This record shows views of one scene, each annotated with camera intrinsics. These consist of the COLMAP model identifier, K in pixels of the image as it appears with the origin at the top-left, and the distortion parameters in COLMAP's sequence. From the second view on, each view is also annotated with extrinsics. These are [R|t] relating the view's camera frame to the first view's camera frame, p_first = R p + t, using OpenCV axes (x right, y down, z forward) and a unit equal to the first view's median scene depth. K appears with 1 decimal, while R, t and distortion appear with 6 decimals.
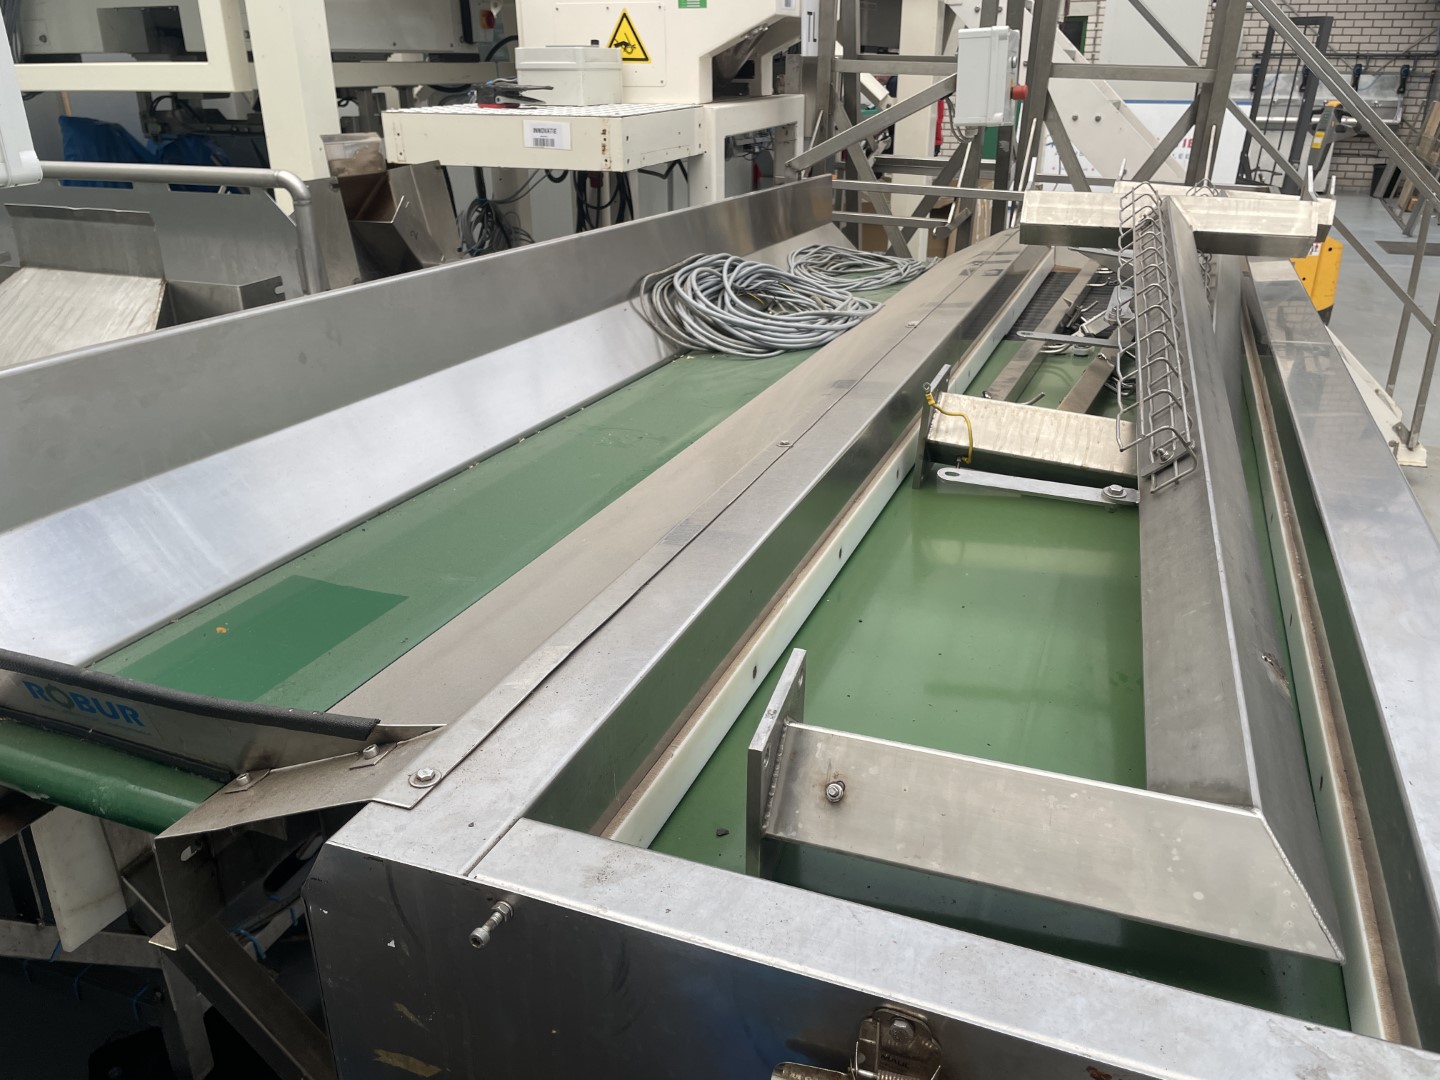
lens RADIAL K [[1077.7, 0, 720.0], [0, 1077.7, 540.0], [0, 0, 1]] dist [0.067939, -0.092648]
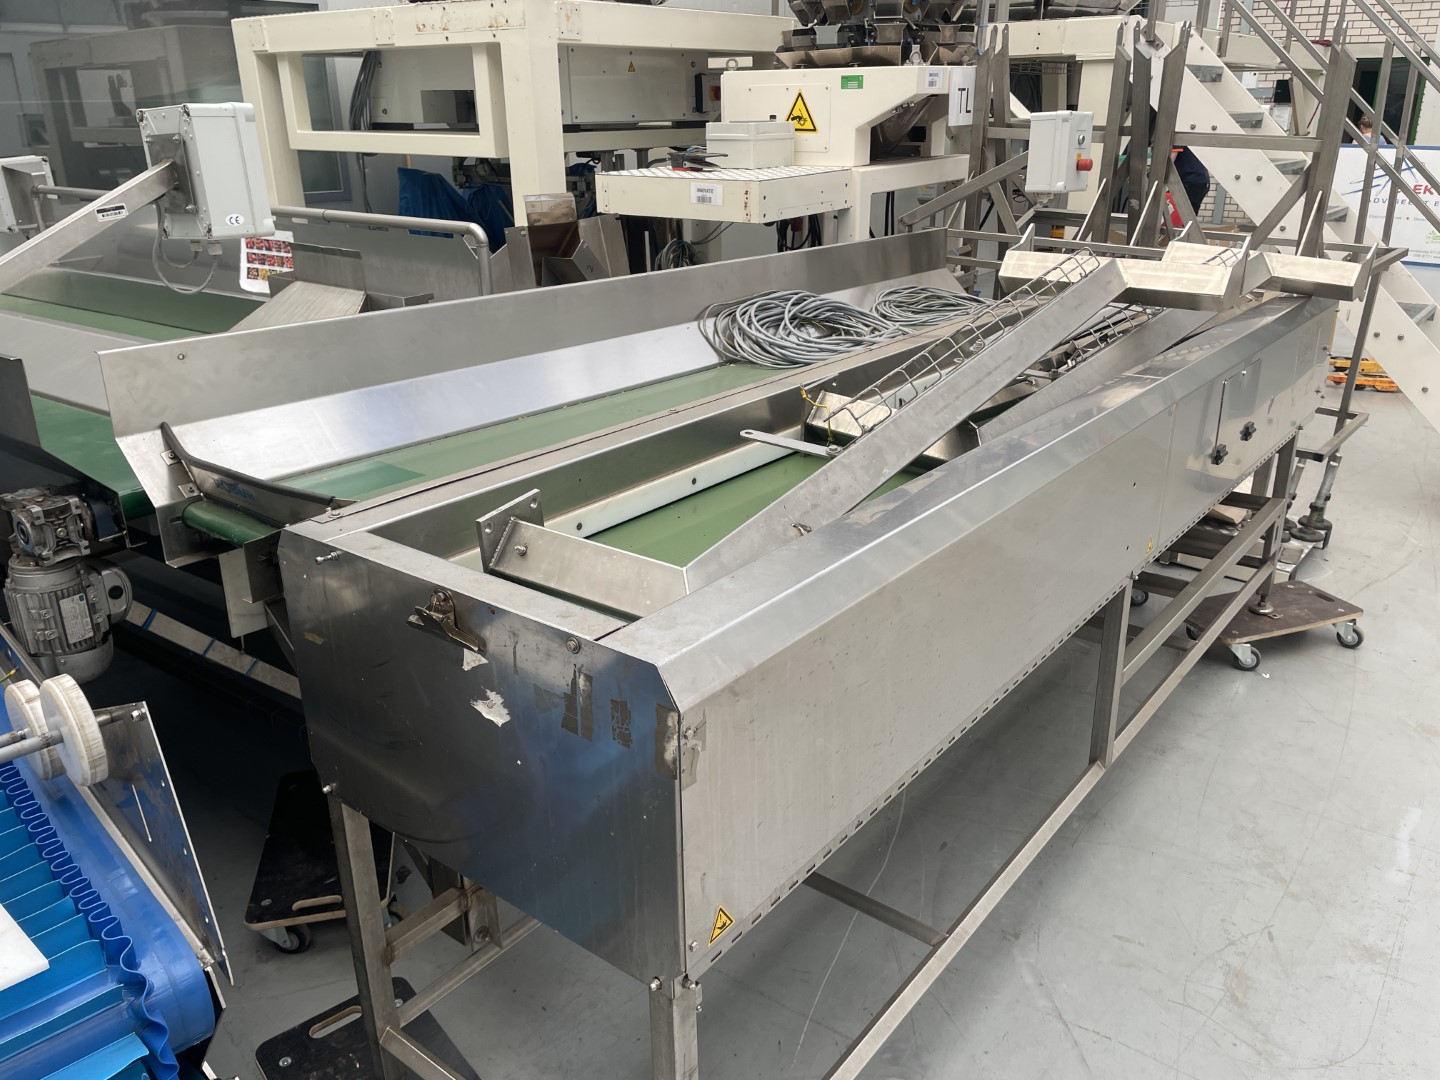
lens RADIAL K [[1077.7, 0, 720.0], [0, 1077.7, 540.0], [0, 0, 1]] dist [0.067939, -0.092648]
pose [[0.957257, 0.101906, -0.270694, 0.251931], [-0.109362, 0.993923, -0.012562, 0.048978], [0.267769, 0.041628, 0.962584, -0.216439]]
